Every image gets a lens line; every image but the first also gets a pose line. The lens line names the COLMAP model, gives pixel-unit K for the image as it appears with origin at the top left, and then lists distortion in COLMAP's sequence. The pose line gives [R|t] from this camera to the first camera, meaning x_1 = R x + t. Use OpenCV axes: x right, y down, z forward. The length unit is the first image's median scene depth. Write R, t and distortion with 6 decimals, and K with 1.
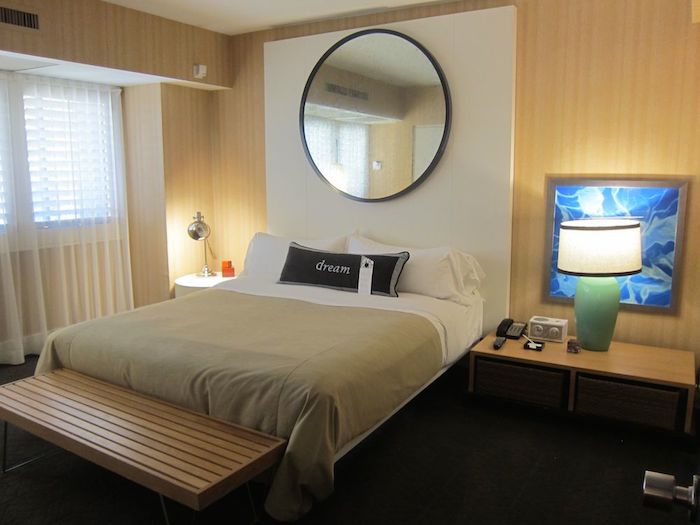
lens RADIAL K [[591.6, 0, 350.0], [0, 591.6, 262.5], [0, 0, 1]] dist [-0.040707, -0.001170]
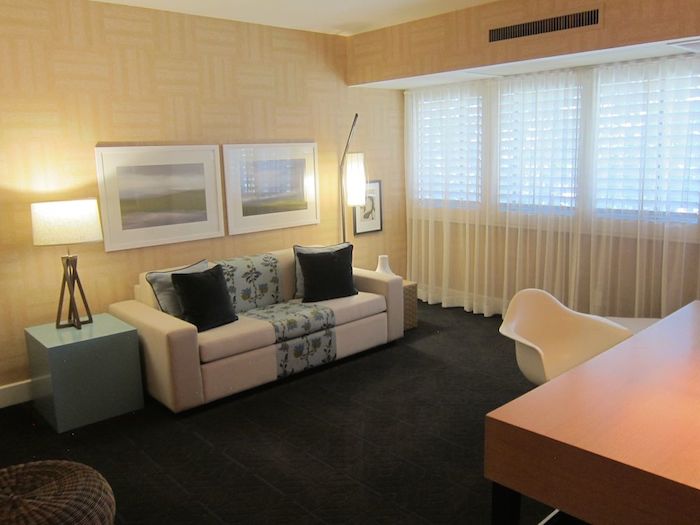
lens RADIAL K [[591.6, 0, 350.0], [0, 591.6, 262.5], [0, 0, 1]] dist [-0.040707, -0.001170]
pose [[-0.249435, 0.169438, -0.953453, 0.673187], [-0.136487, 0.968595, 0.207835, -0.156316], [0.958725, 0.181975, -0.218476, 0.985283]]
